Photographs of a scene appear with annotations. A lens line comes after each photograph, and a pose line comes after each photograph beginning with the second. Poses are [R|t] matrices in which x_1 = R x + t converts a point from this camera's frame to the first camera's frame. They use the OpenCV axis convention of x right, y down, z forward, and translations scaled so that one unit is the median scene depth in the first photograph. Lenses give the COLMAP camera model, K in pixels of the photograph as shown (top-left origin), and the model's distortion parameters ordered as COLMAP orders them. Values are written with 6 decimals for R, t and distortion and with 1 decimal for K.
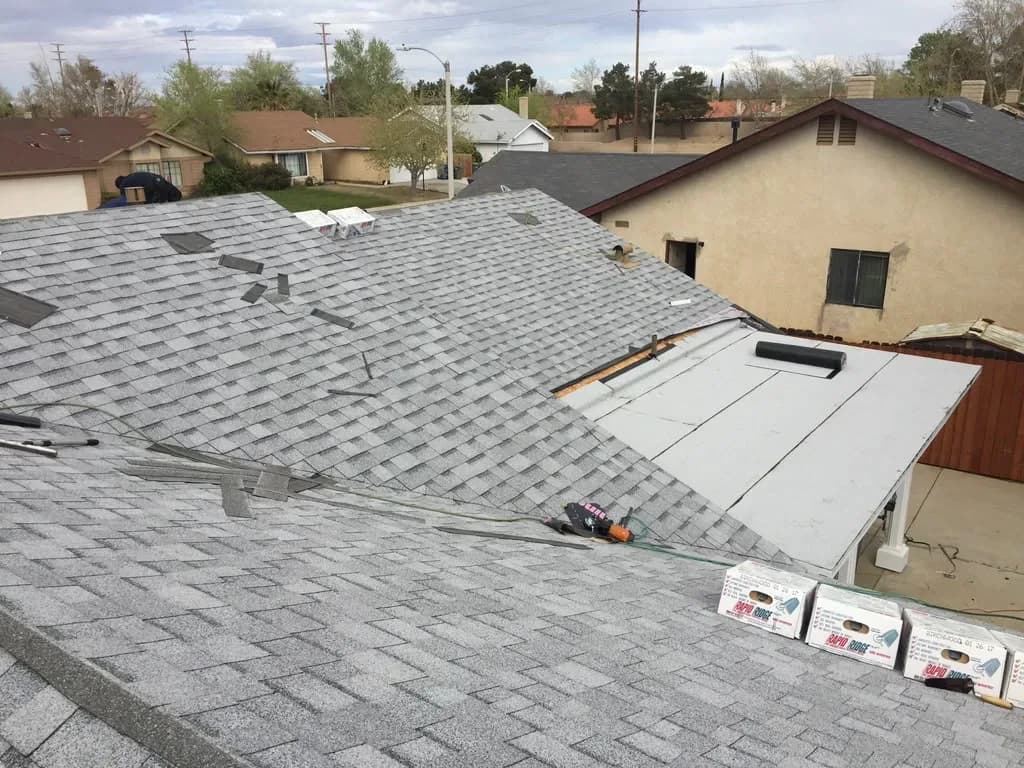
lens RADIAL K [[881.8, 0, 512.0], [0, 881.8, 384.0], [0, 0, 1]] dist [0.084840, -0.102957]
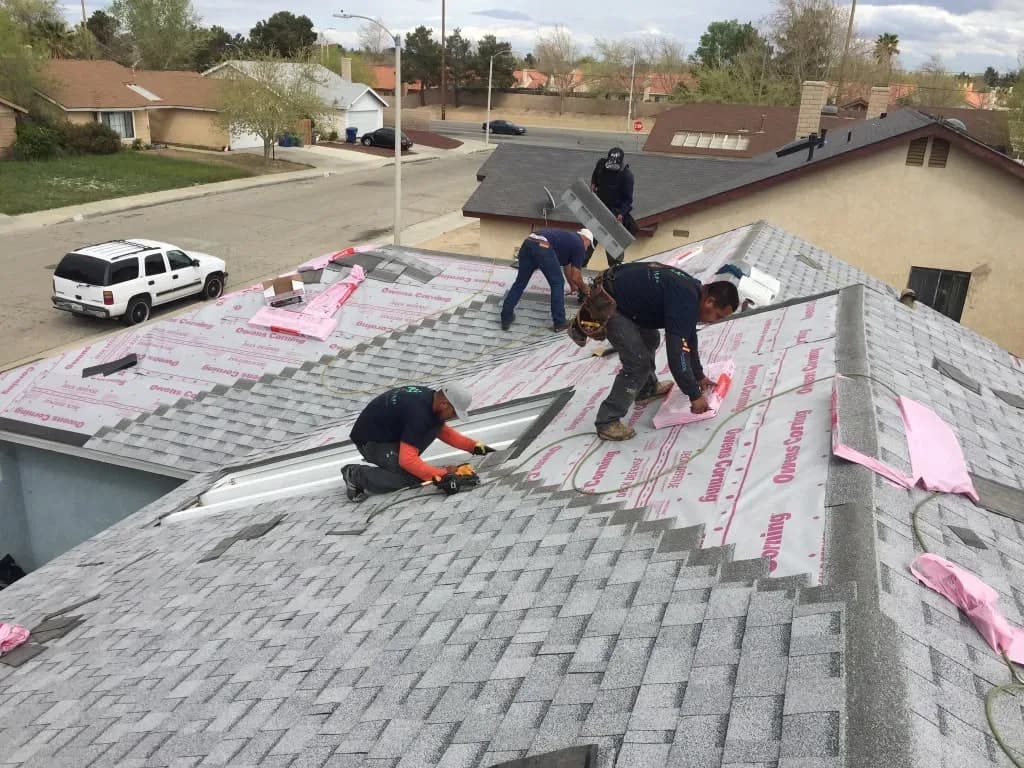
lens RADIAL K [[875.4, 0, 512.0], [0, 875.4, 384.0], [0, 0, 1]] dist [0.087139, -0.127982]
pose [[0.959707, -0.037494, 0.278489, -0.102297], [0.024646, 0.998470, 0.049495, -0.021644], [-0.279919, -0.040637, 0.959163, 0.039534]]
